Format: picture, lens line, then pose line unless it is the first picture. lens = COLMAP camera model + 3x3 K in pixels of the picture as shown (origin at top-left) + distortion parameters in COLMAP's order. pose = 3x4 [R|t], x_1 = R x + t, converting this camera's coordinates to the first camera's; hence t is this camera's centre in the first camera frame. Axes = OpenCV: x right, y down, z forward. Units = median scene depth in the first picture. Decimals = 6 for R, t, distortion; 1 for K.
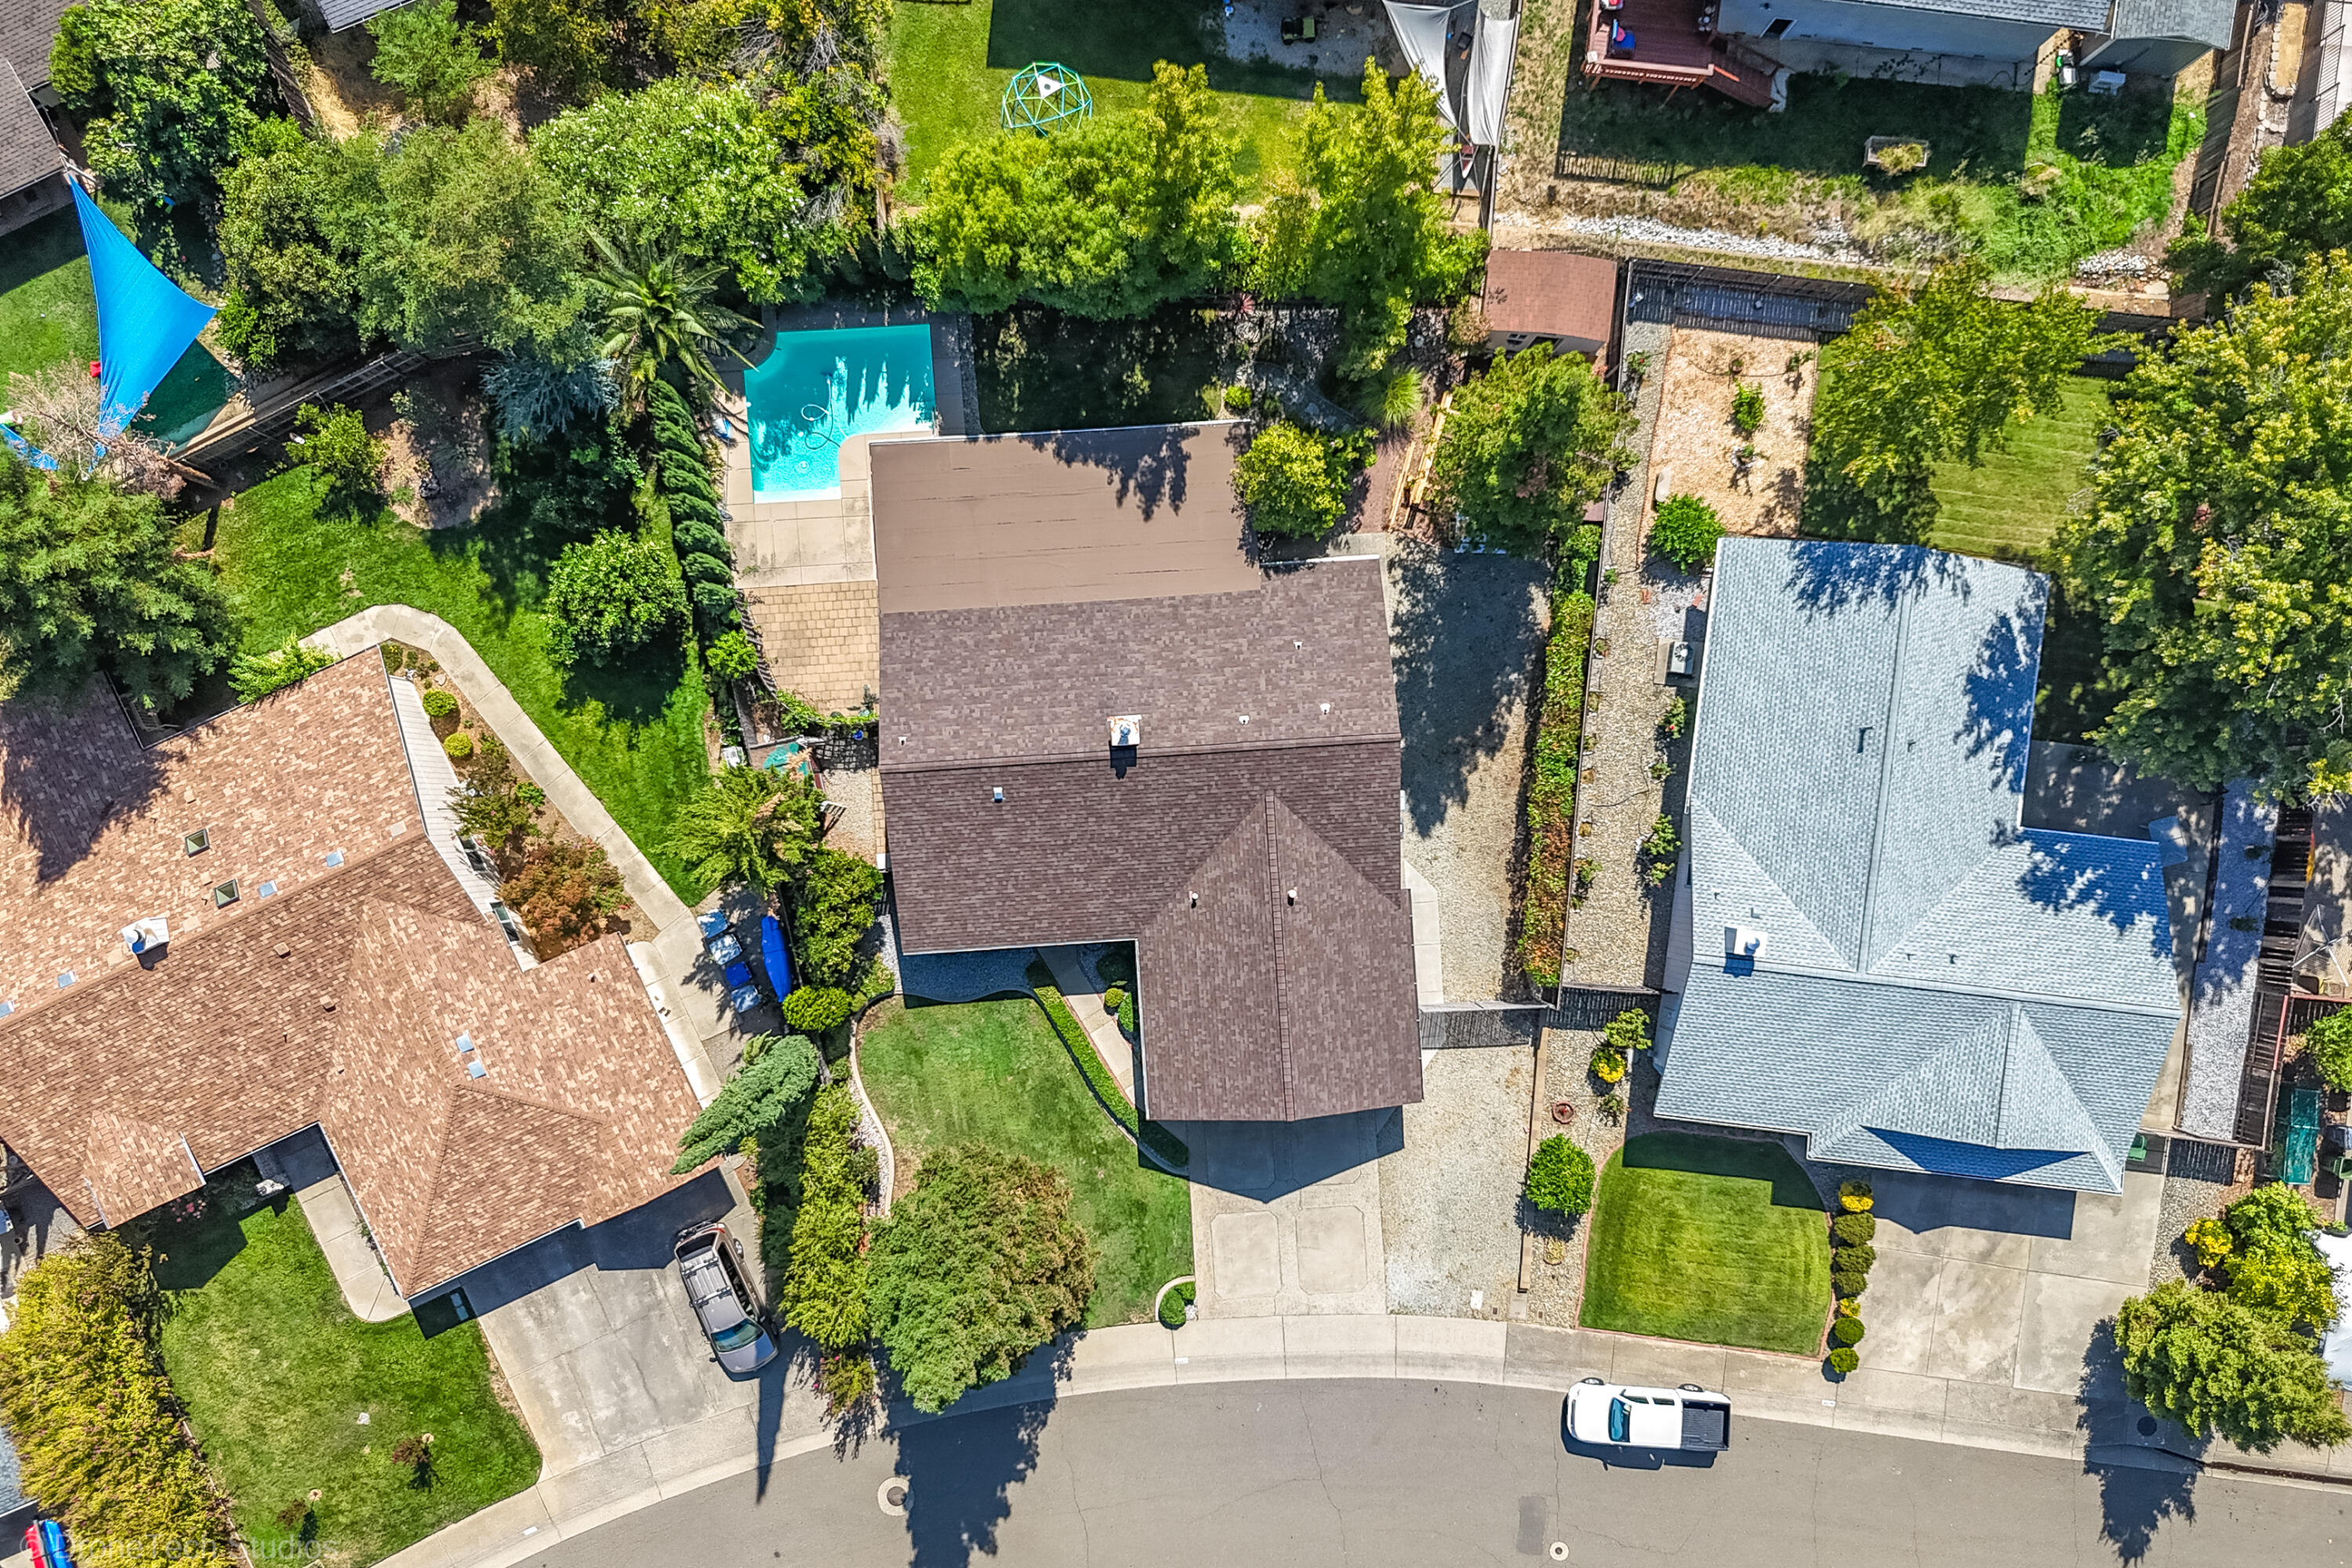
lens RADIAL K [[1636.1, 0, 1140.5], [0, 1636.1, 828.2], [0, 0, 1]] dist [0.056585, -0.042993]
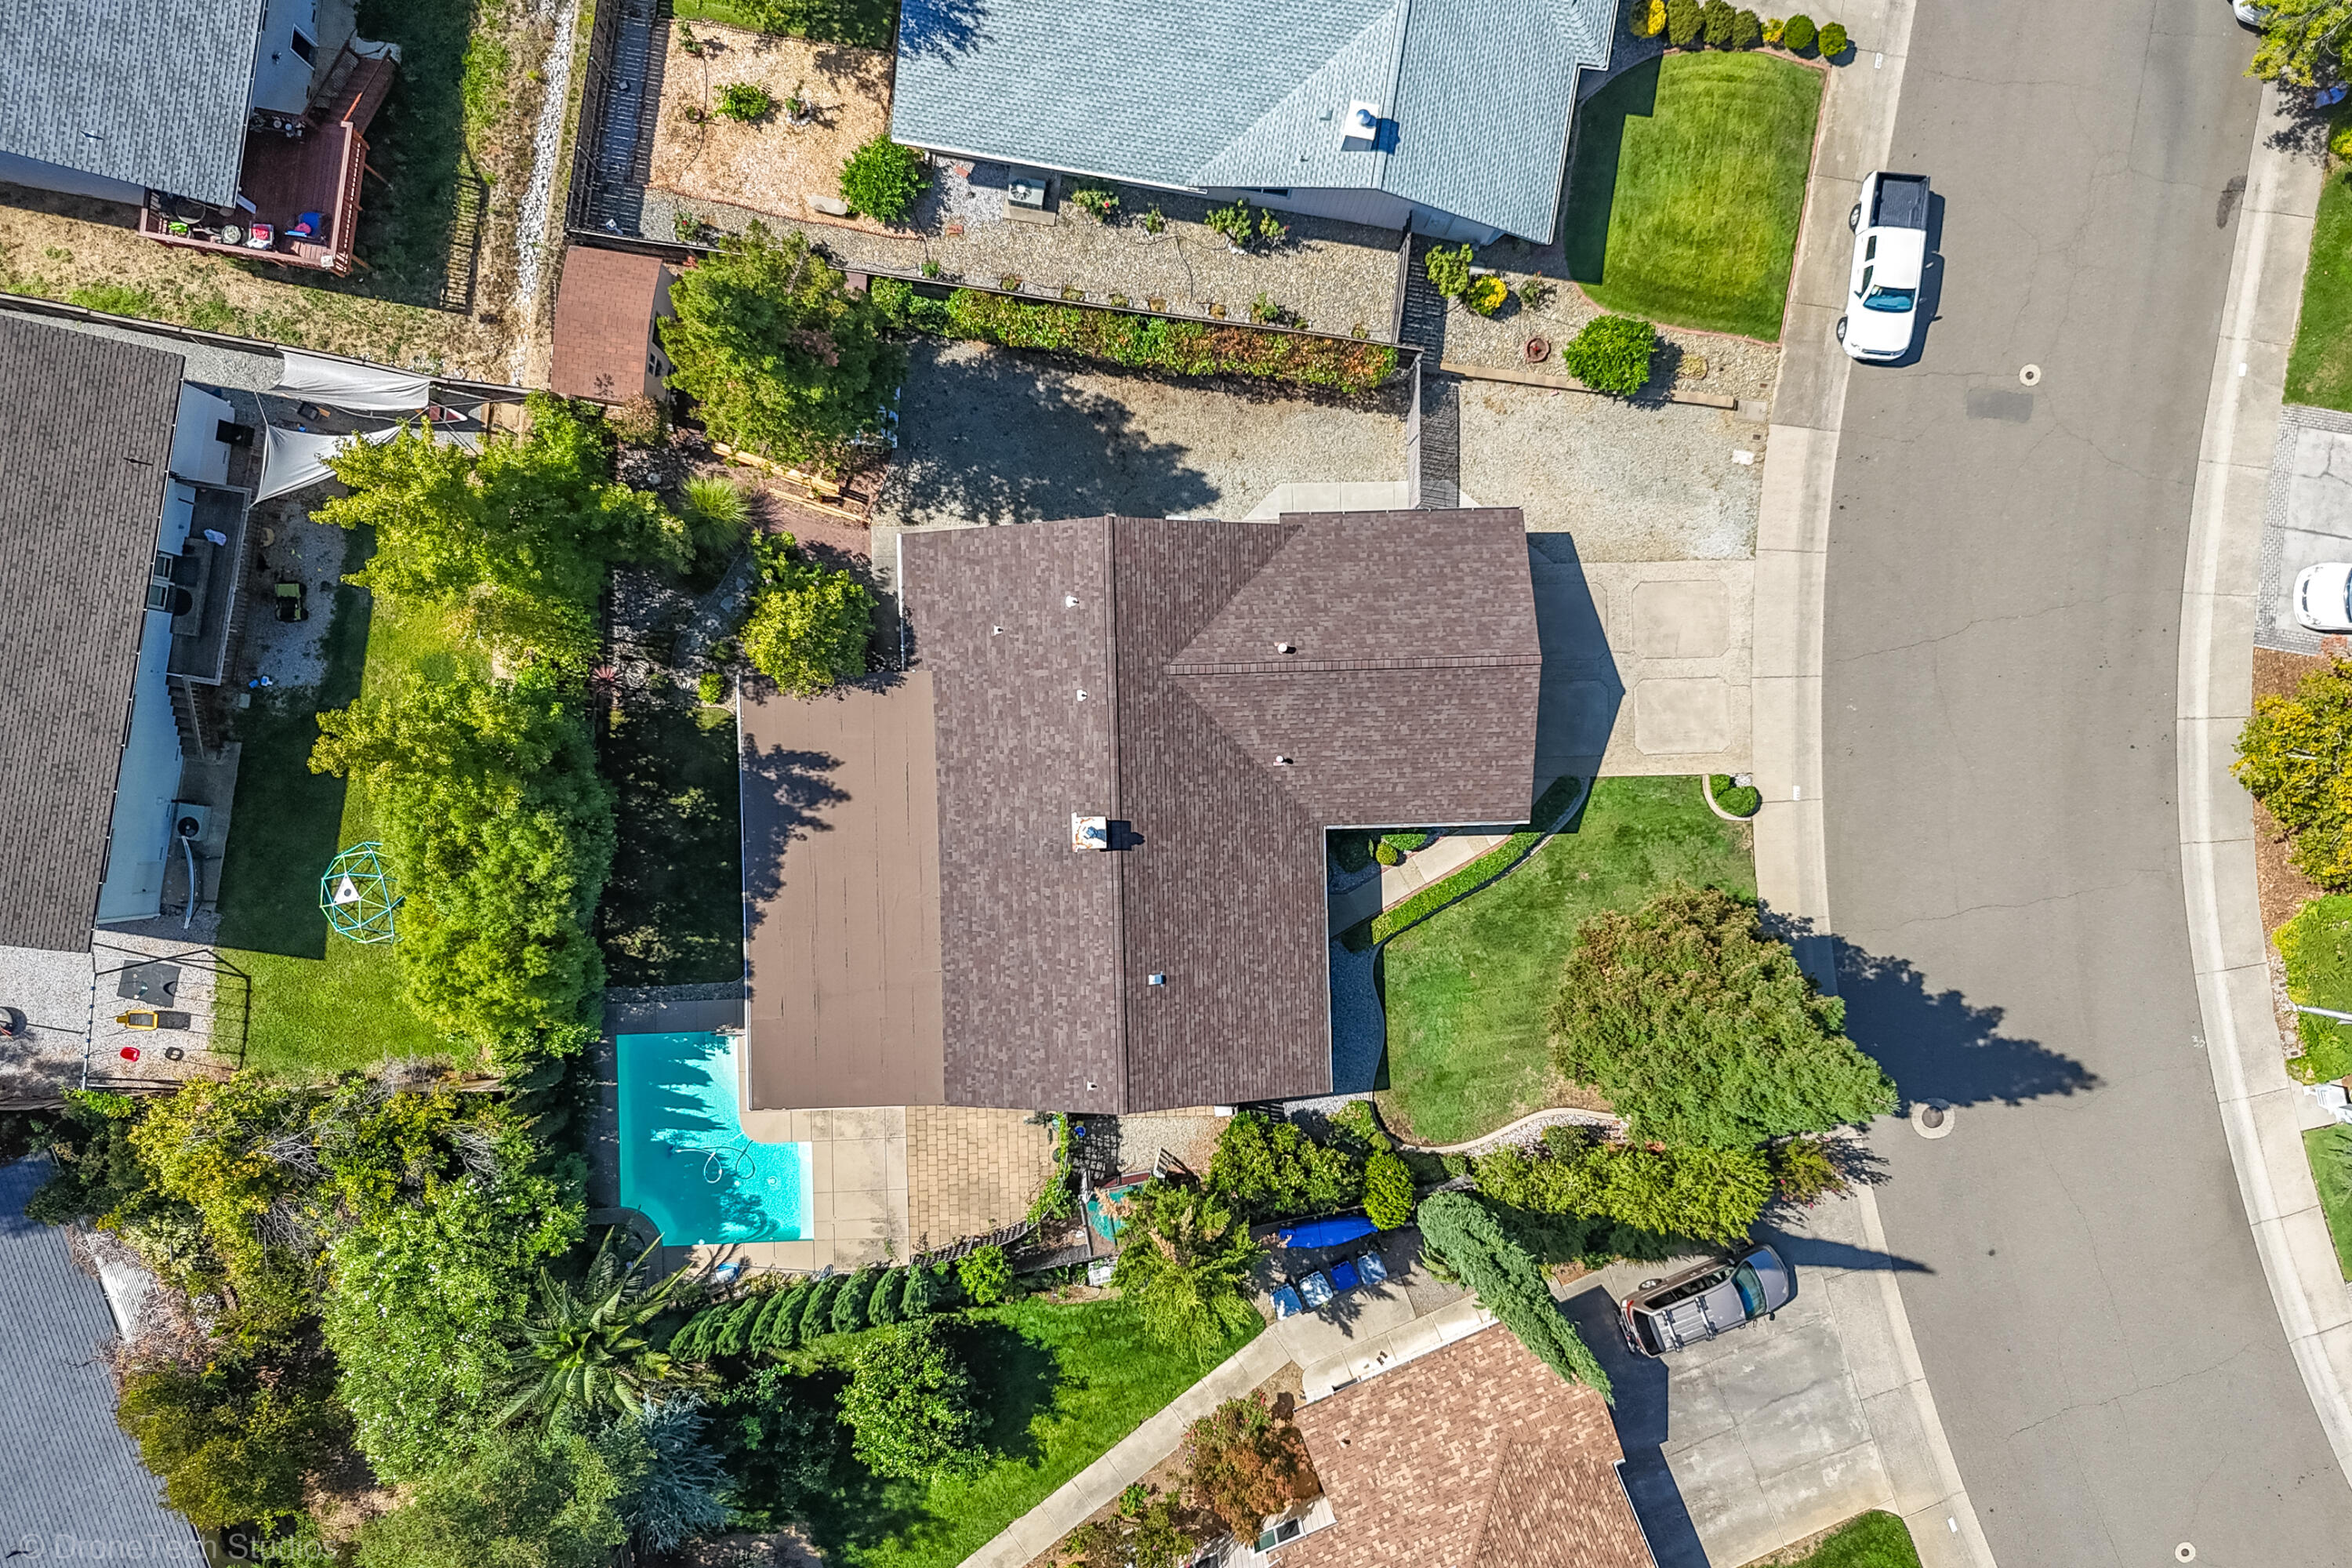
lens RADIAL K [[1657.6, 0, 1175.5], [0, 1657.6, 829.3], [0, 0, 1]] dist [0.036232, 0.001424]
pose [[0.037429, -0.999167, -0.016269, 0.007759], [0.999196, 0.037185, 0.015018, -0.025414], [-0.014400, -0.016818, 0.999755, 0.108374]]
